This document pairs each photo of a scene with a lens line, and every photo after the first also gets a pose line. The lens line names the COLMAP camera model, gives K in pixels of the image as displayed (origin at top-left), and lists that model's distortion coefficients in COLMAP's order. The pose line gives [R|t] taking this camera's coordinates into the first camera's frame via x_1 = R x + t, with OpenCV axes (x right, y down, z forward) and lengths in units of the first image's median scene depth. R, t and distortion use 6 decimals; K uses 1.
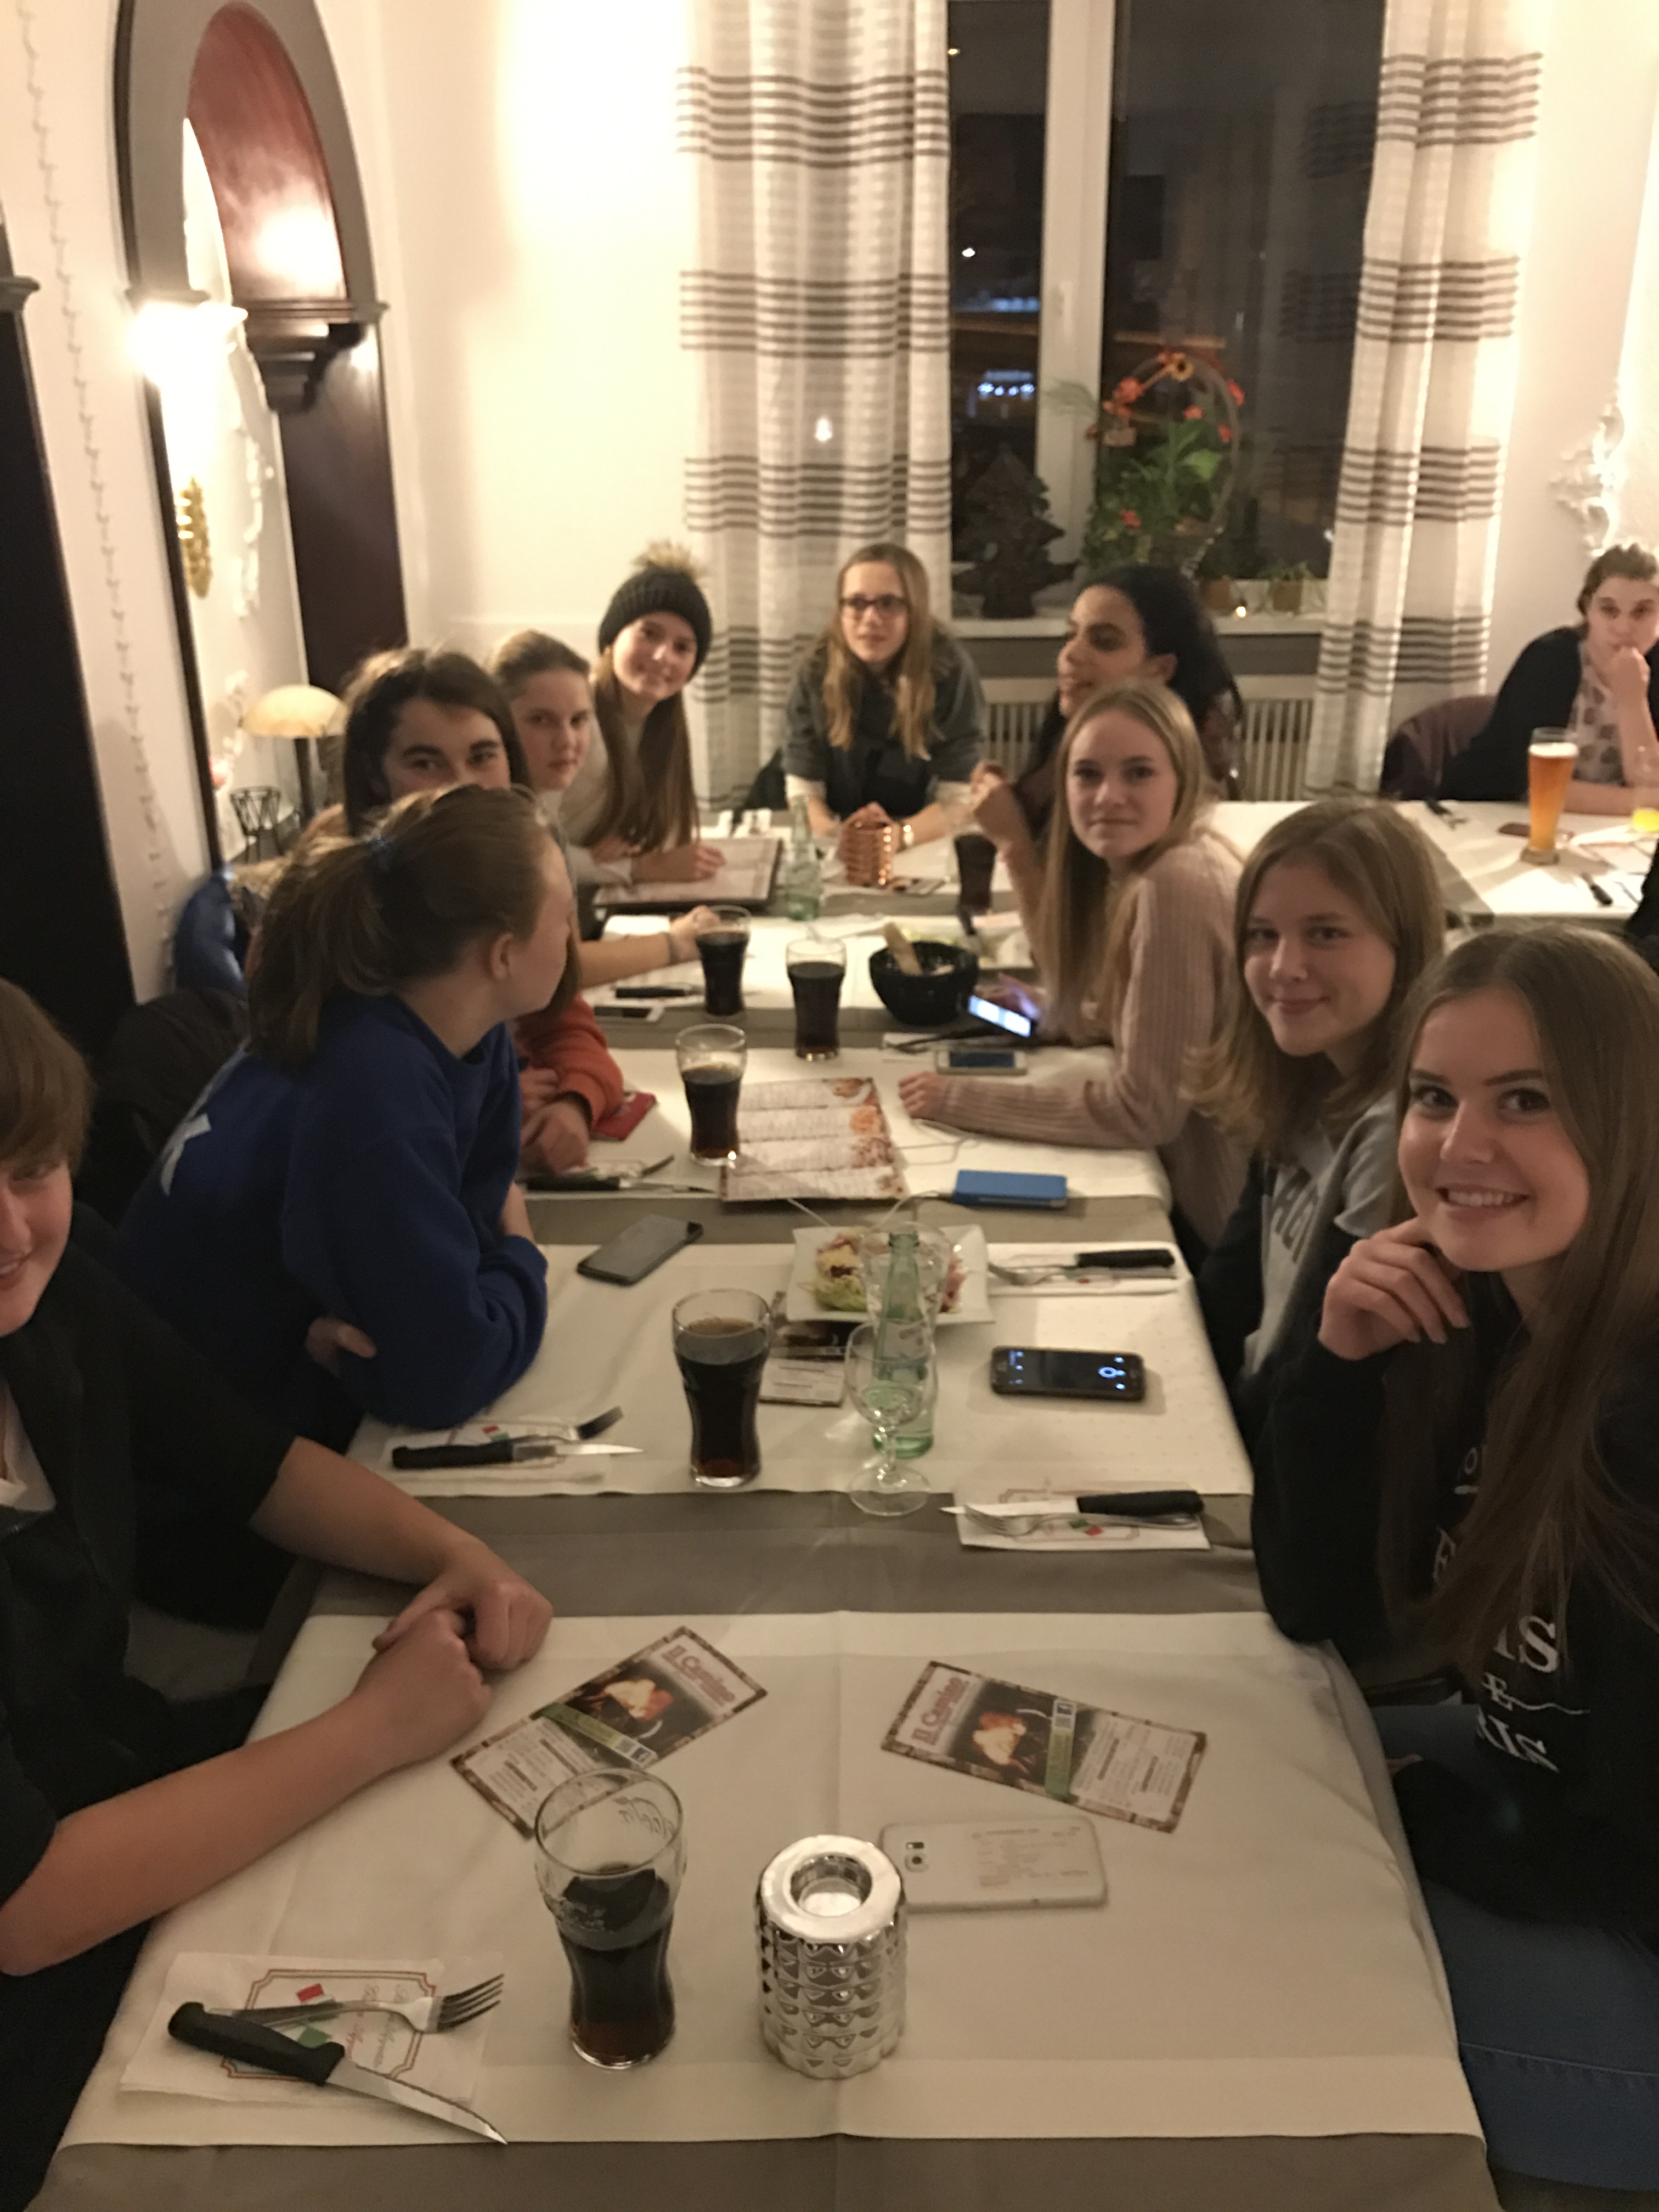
lens RADIAL K [[1811.7, 0, 829.5], [0, 1811.7, 1106.0], [0, 0, 1]] dist [0.010733, 0.003036]
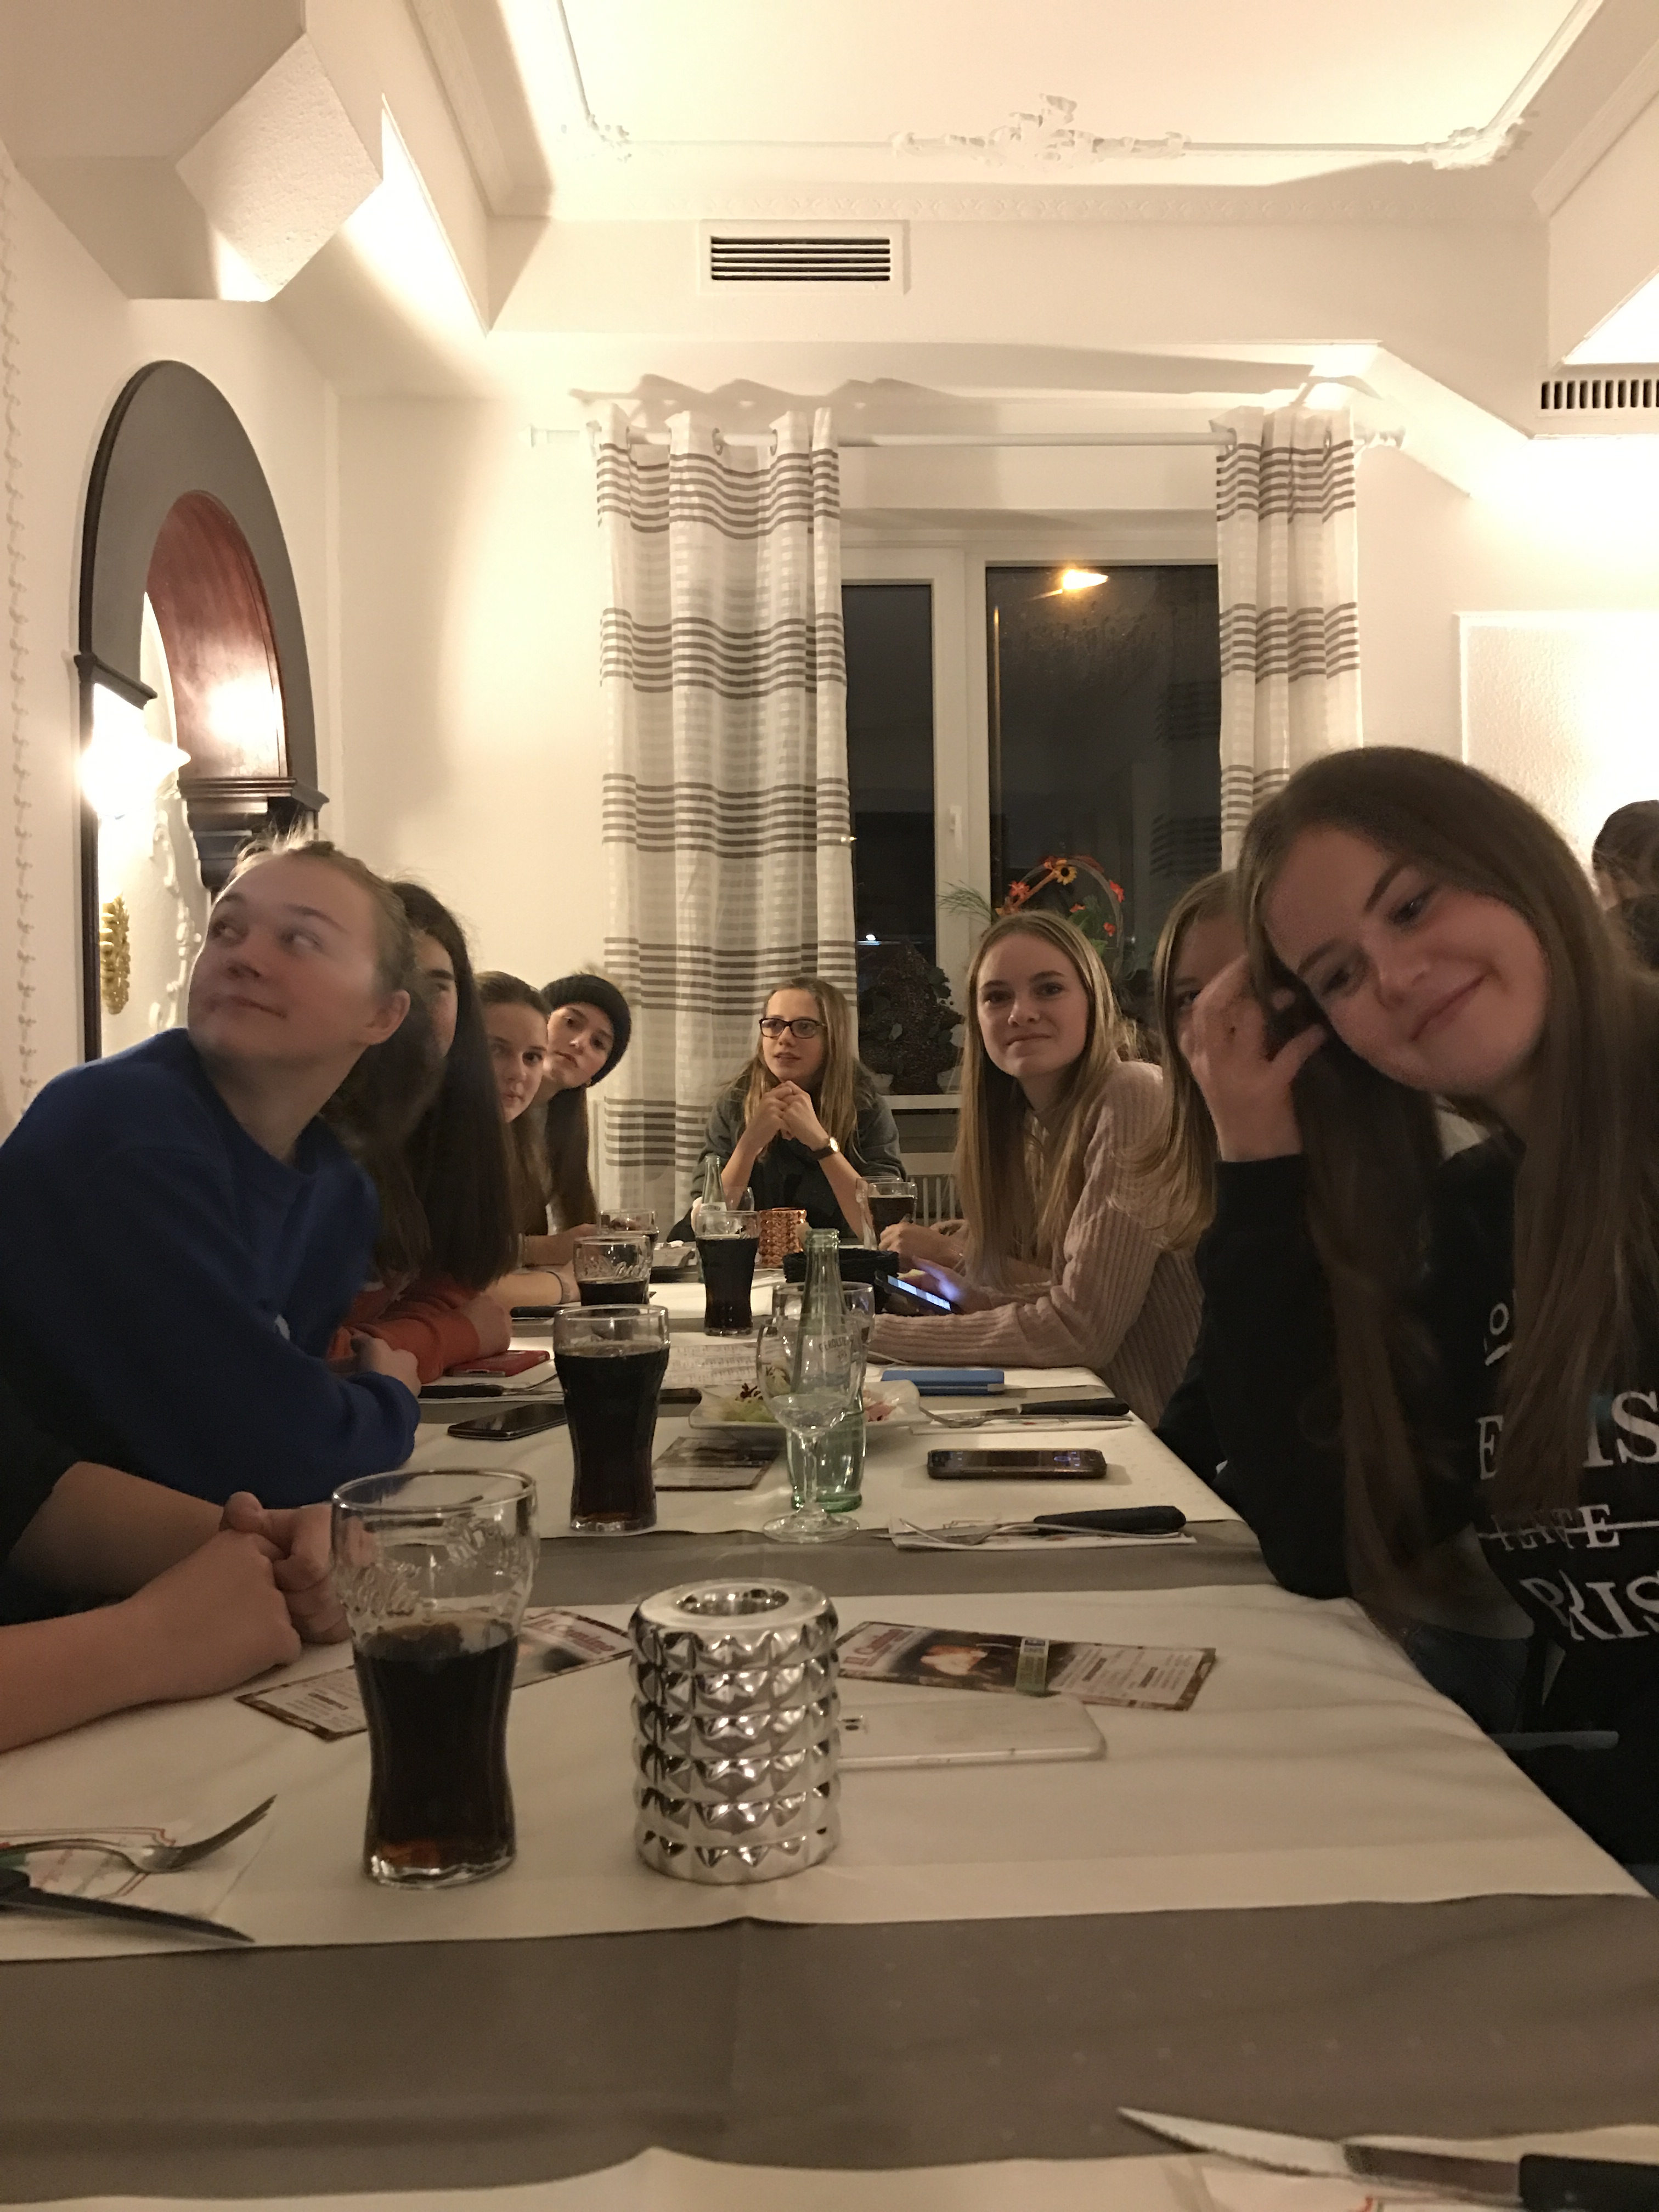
lens RADIAL K [[1794.2, 0, 852.3], [0, 1794.2, 1105.7], [0, 0, 1]] dist [0.083111, -0.167091]
pose [[0.998234, -0.007285, 0.058951, 0.001588], [0.027911, 0.933585, -0.357267, 0.119904], [-0.052433, 0.358281, 0.932140, 0.056433]]
